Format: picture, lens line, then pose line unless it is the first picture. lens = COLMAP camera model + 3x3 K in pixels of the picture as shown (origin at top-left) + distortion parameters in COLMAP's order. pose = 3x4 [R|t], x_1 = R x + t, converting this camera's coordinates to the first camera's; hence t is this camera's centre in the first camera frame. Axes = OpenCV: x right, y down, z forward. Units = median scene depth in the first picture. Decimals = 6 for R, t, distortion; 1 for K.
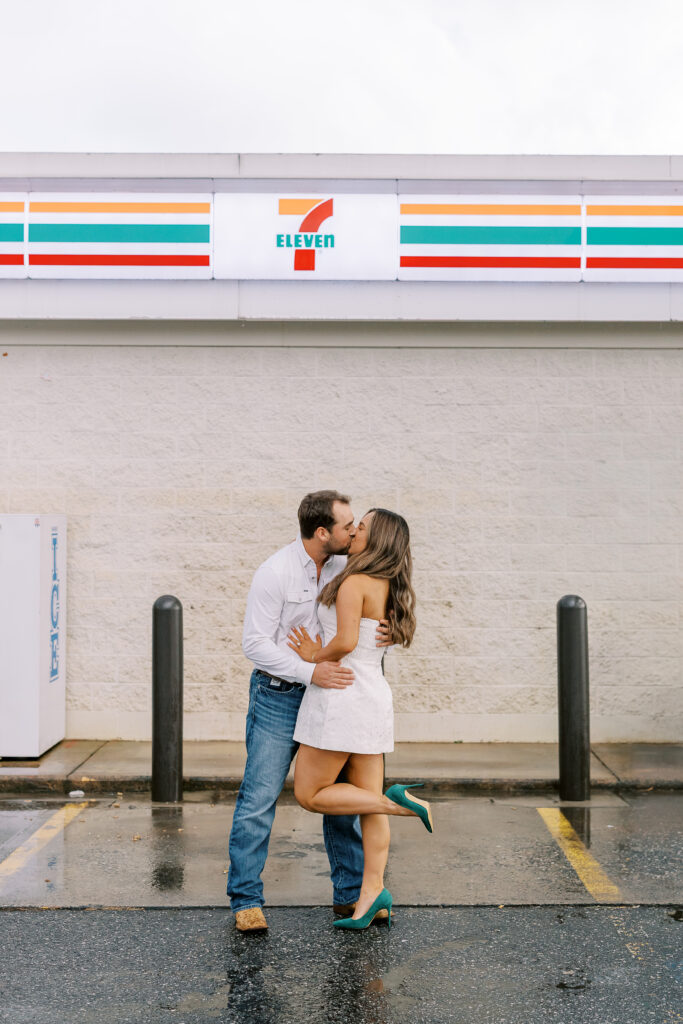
lens RADIAL K [[1466.5, 0, 343.6], [0, 1466.5, 506.0], [0, 0, 1]] dist [0.014552, 0.000000]
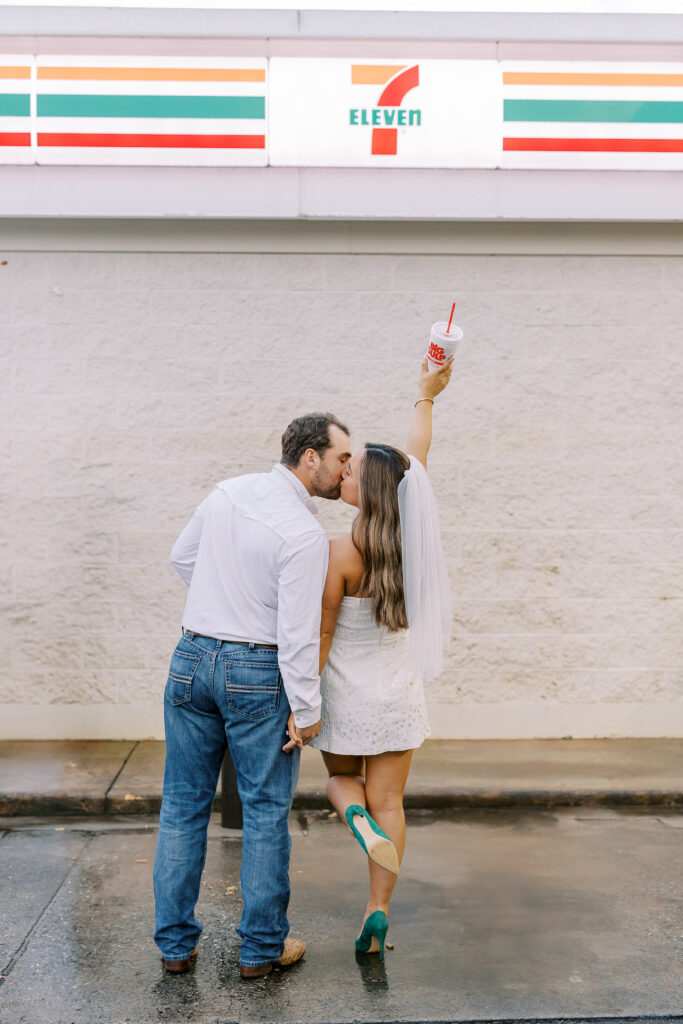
lens RADIAL K [[1466.5, 0, 337.5], [0, 1466.5, 510.0], [0, 0, 1]] dist [0.014552, 0.000000]
pose [[0.999256, -0.004924, 0.038252, -0.080444], [0.003917, 0.999645, 0.026349, 0.011487], [-0.038368, -0.026179, 0.998921, 0.188202]]
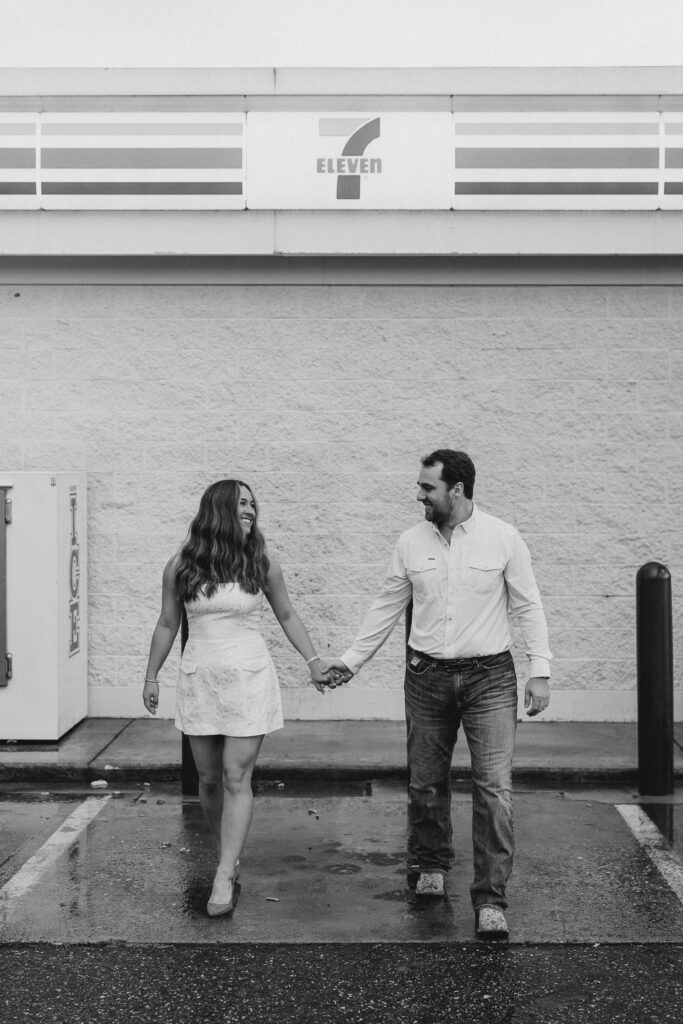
lens RADIAL K [[1466.5, 0, 343.1], [0, 1466.5, 518.1], [0, 0, 1]] dist [0.014552, 0.000000]
pose [[0.999809, -0.001139, -0.019508, -0.012087], [0.002023, 0.998969, 0.045357, -0.006322], [0.019436, -0.045388, 0.998780, 0.092828]]
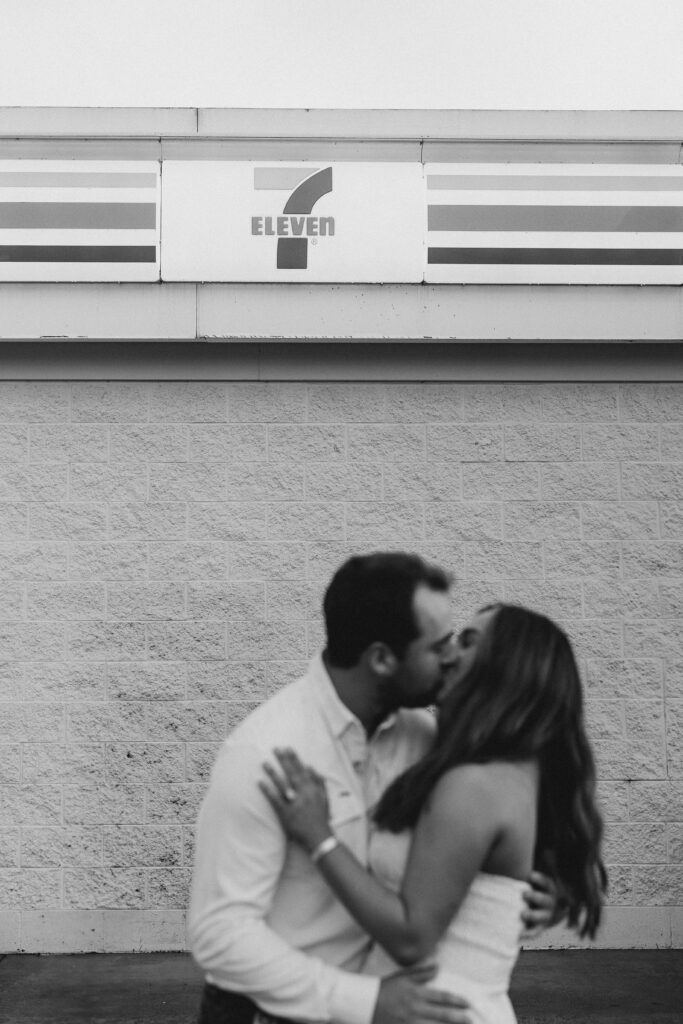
lens RADIAL K [[1466.5, 0, 330.9], [0, 1466.5, 504.6], [0, 0, 1]] dist [0.014552, 0.000000]
pose [[0.999514, -0.004968, 0.030765, -0.028907], [0.007148, 0.997440, -0.071153, 0.001349], [-0.030332, 0.071338, 0.996991, 0.299683]]
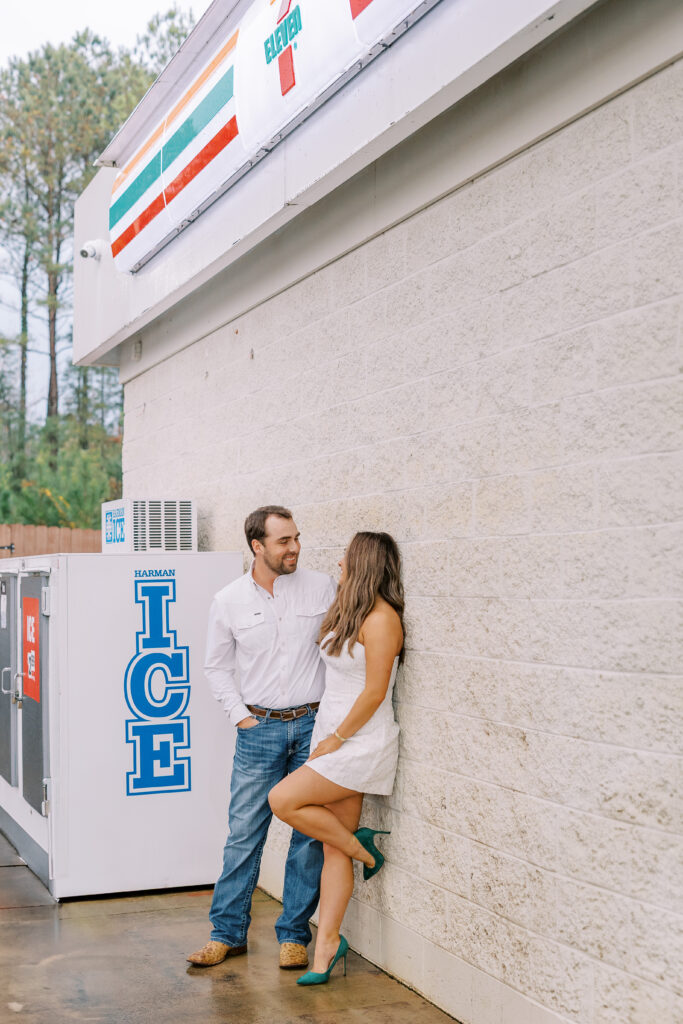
lens RADIAL K [[1466.5, 0, 340.6], [0, 1466.5, 507.0], [0, 0, 1]] dist [0.014552, 0.000000]
pose [[0.347715, -0.050427, -0.936243, 0.462217], [0.027696, 0.998669, -0.043503, 0.015963], [0.937191, -0.010804, 0.348649, 0.798111]]
